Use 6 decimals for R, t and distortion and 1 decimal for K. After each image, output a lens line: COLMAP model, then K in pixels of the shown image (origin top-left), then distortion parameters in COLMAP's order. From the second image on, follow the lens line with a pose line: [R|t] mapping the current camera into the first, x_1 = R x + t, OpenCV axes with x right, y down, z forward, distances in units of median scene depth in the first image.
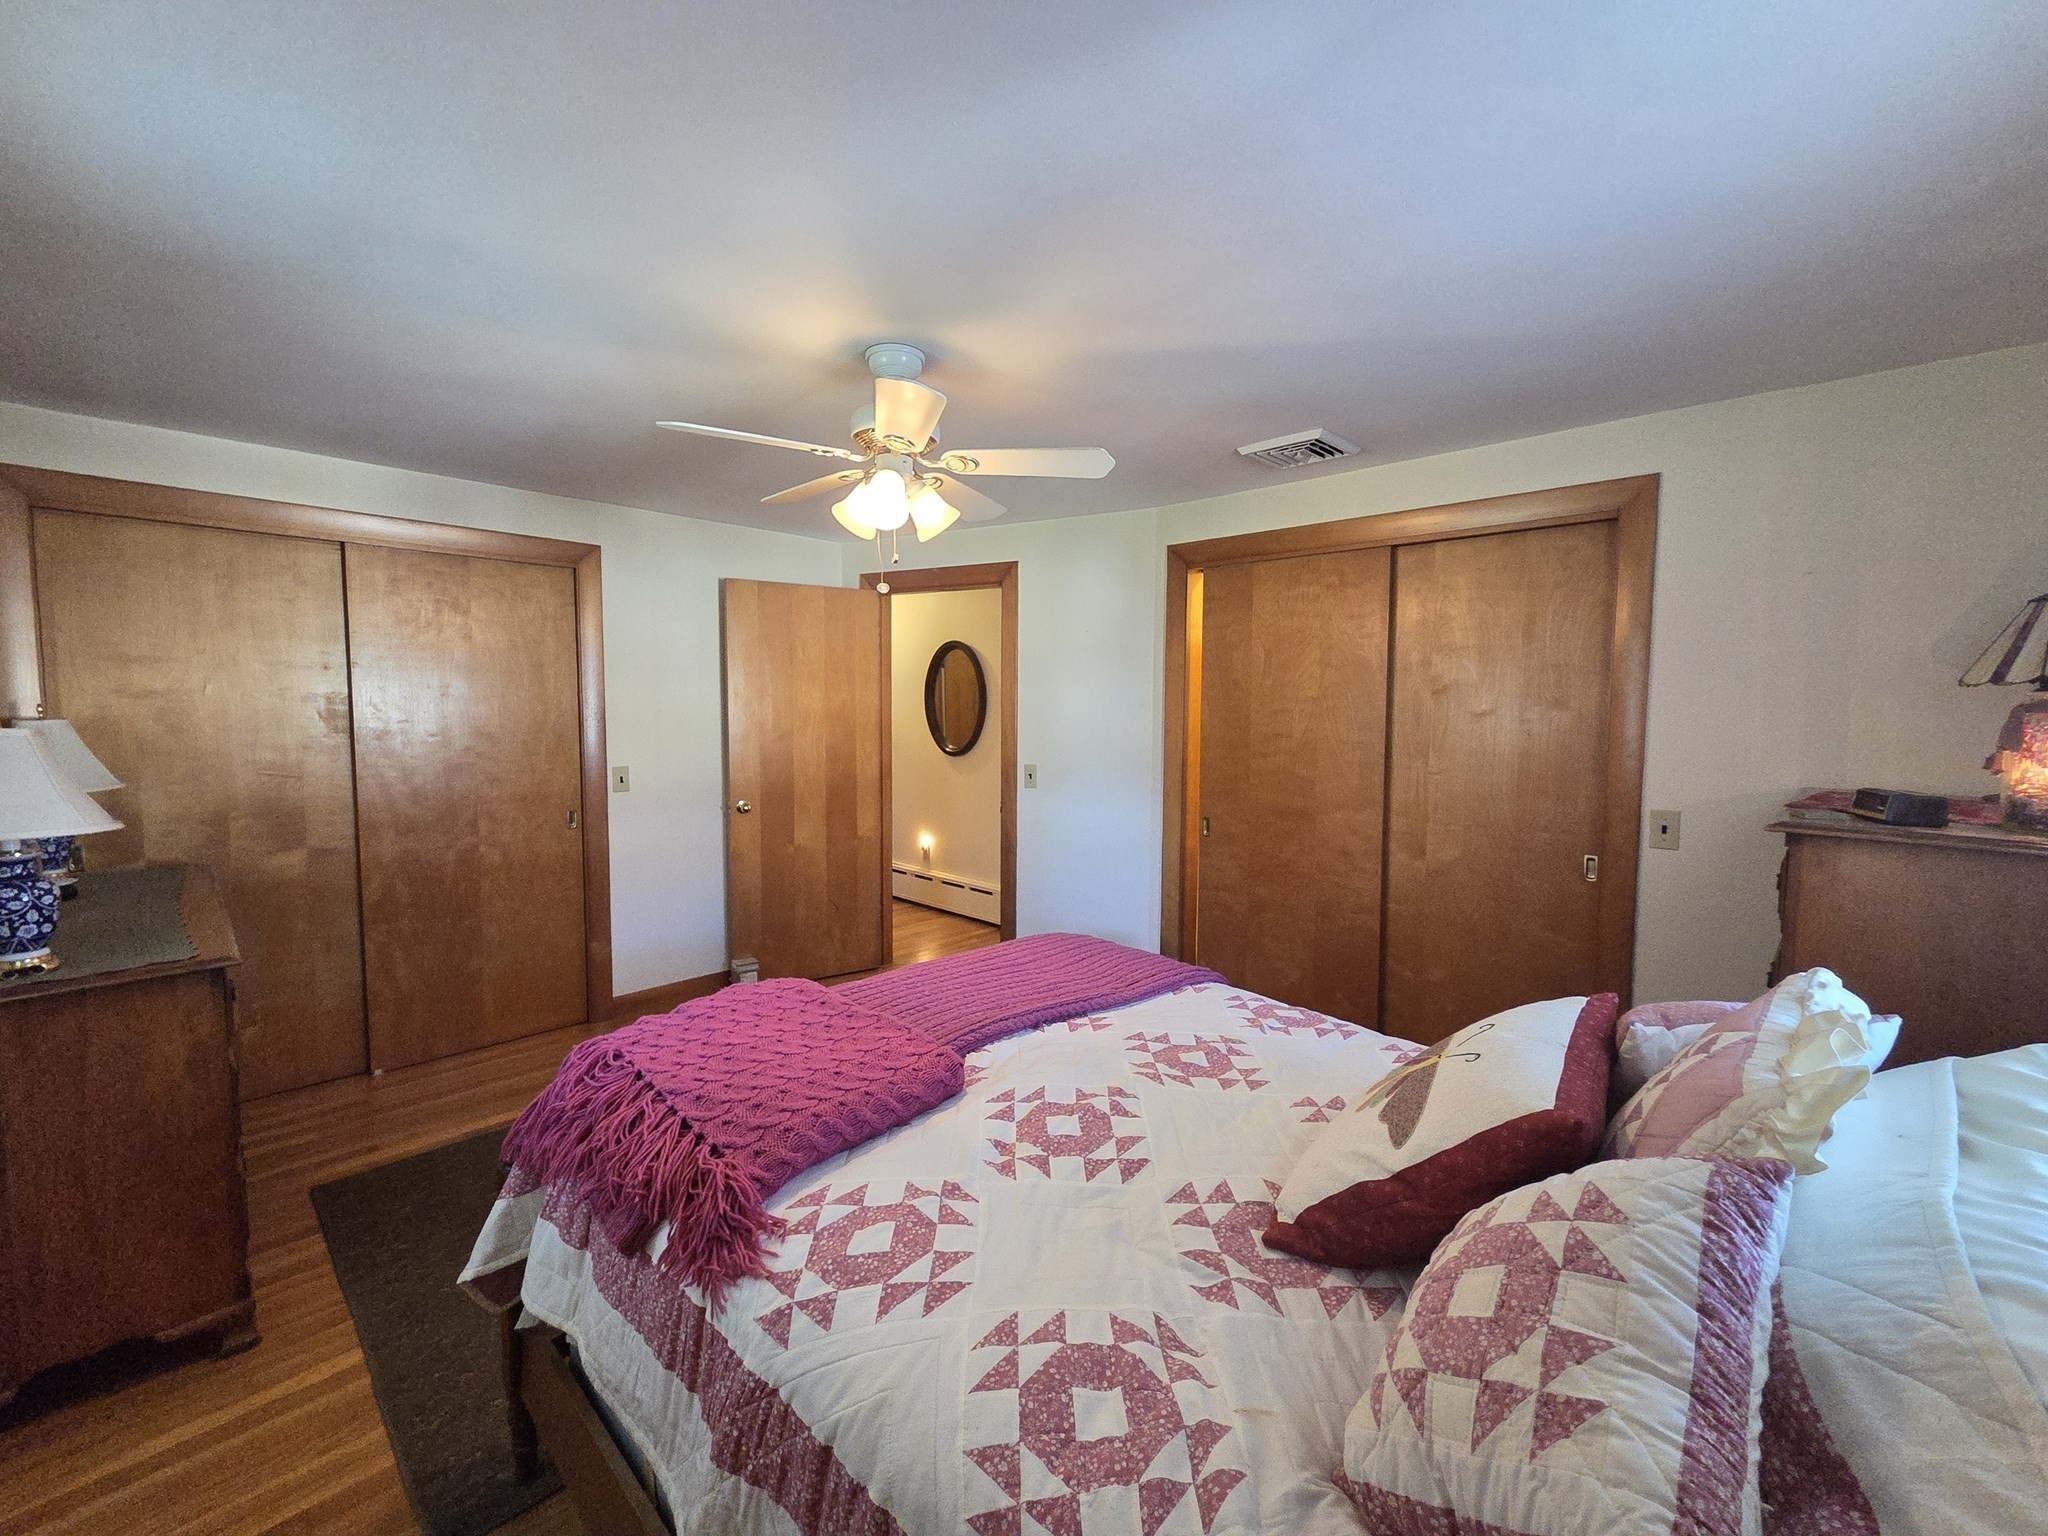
lens RADIAL K [[835.3, 0, 1023.2], [0, 835.3, 763.3], [0, 0, 1]] dist [0.001231, -0.000193]
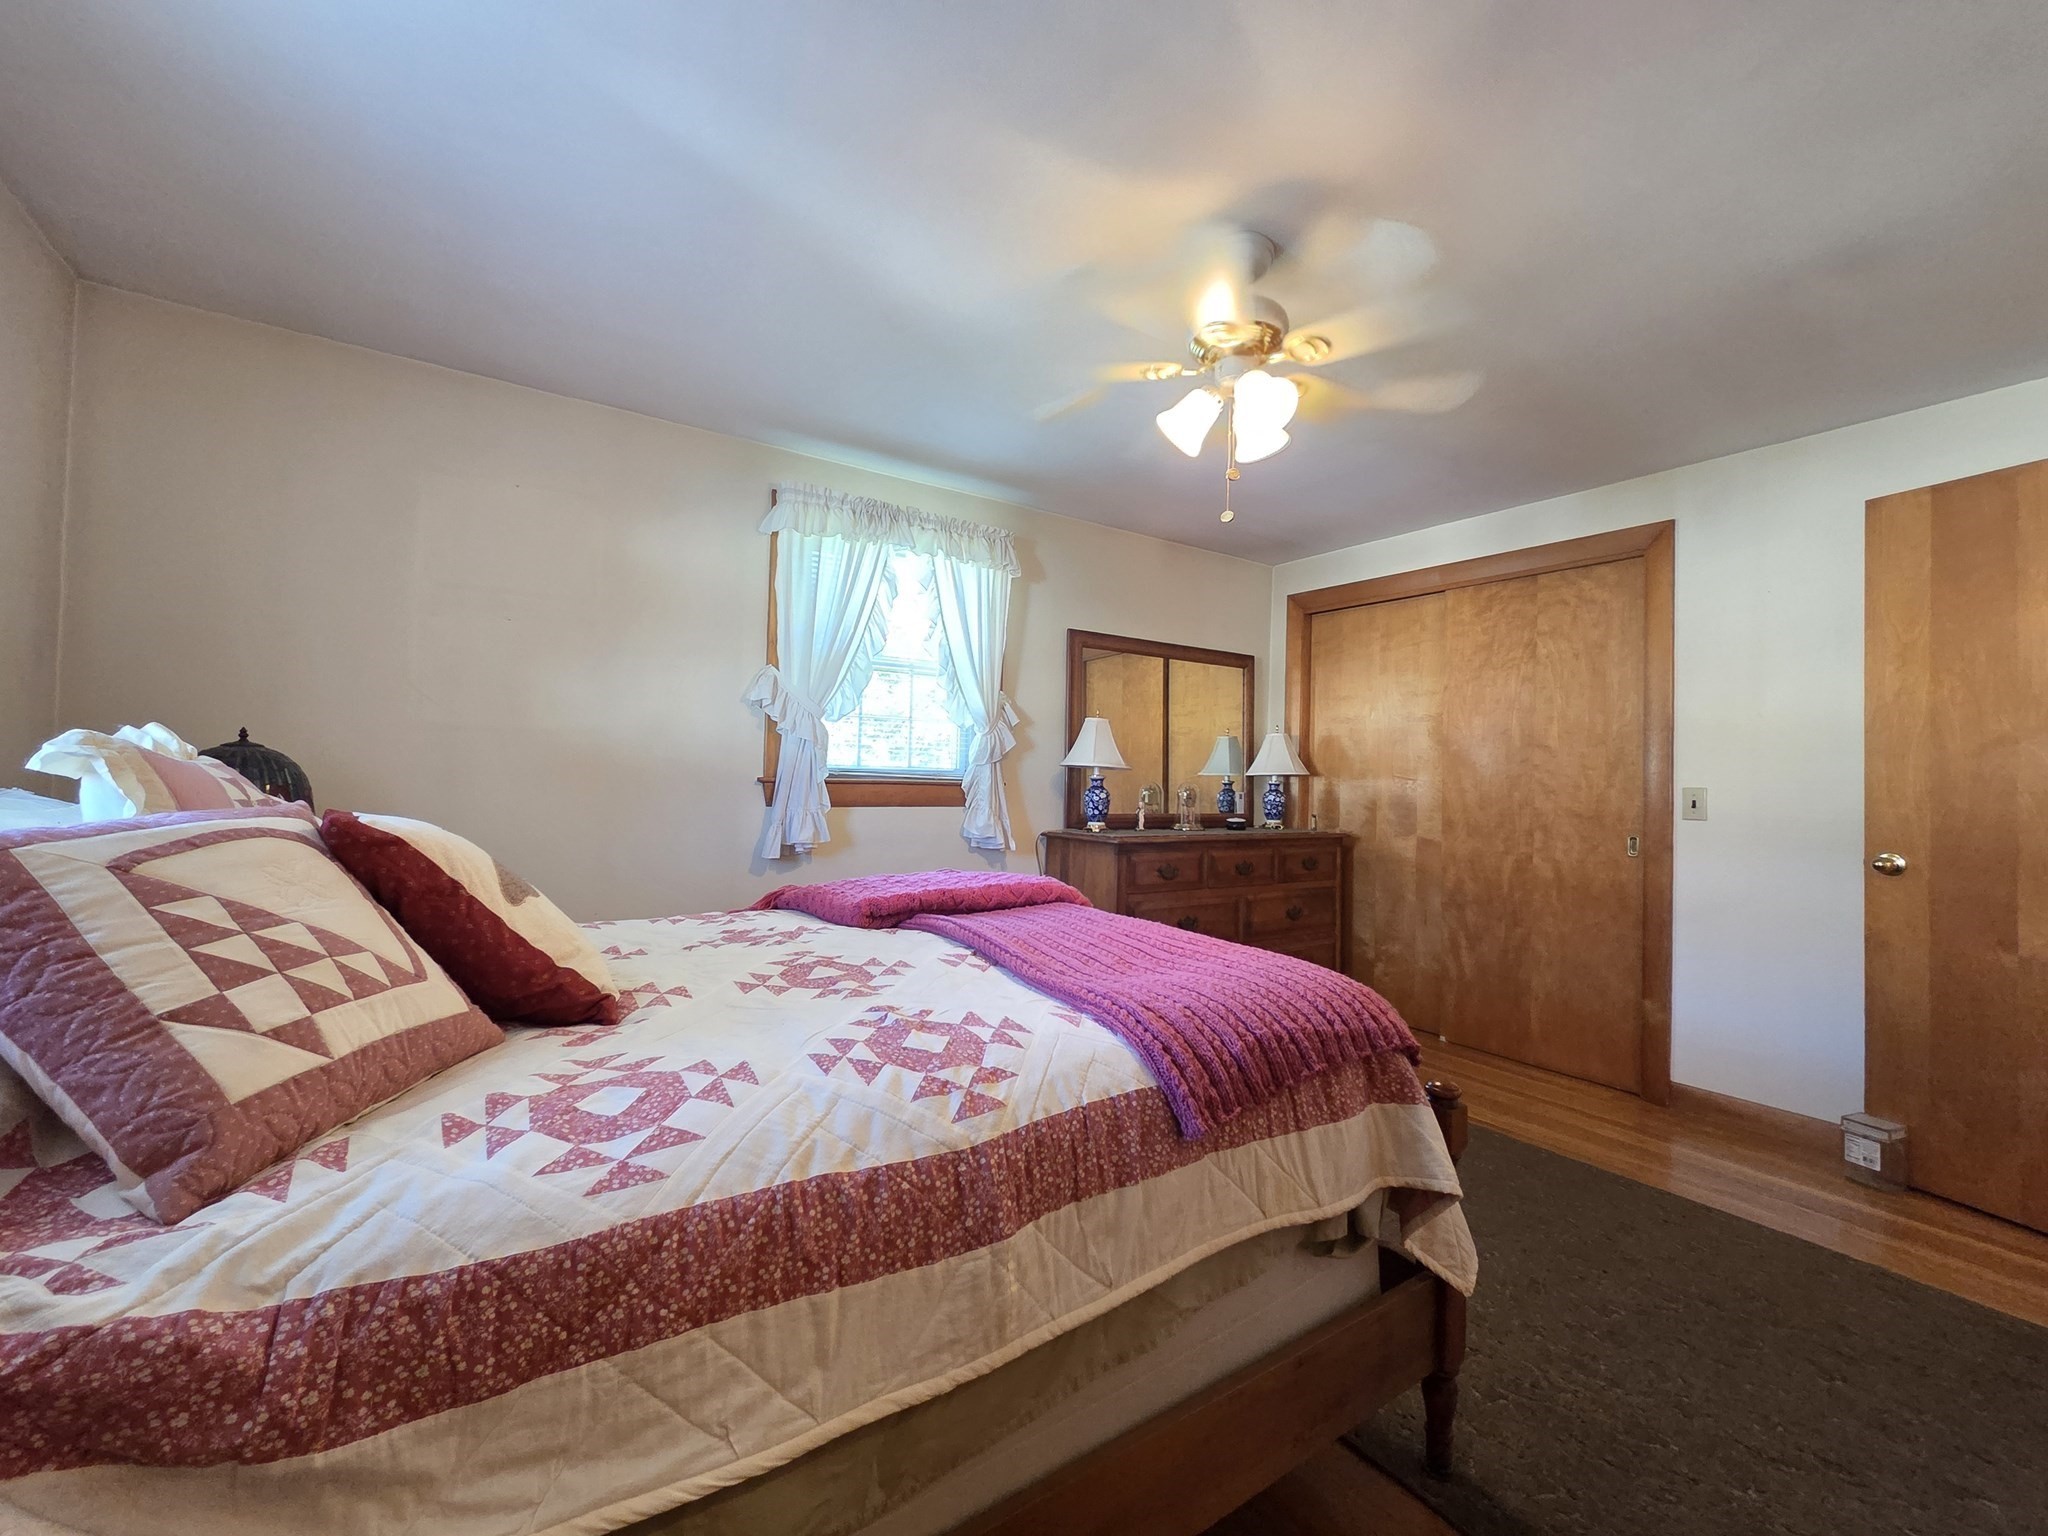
lens RADIAL K [[835.3, 0, 1023.2], [0, 835.3, 763.3], [0, 0, 1]] dist [0.001231, -0.000193]
pose [[-0.195067, -0.022800, -0.980525, 0.447073], [-0.092265, 0.995723, -0.004798, 0.046371], [0.976441, 0.089532, -0.196336, 0.577959]]
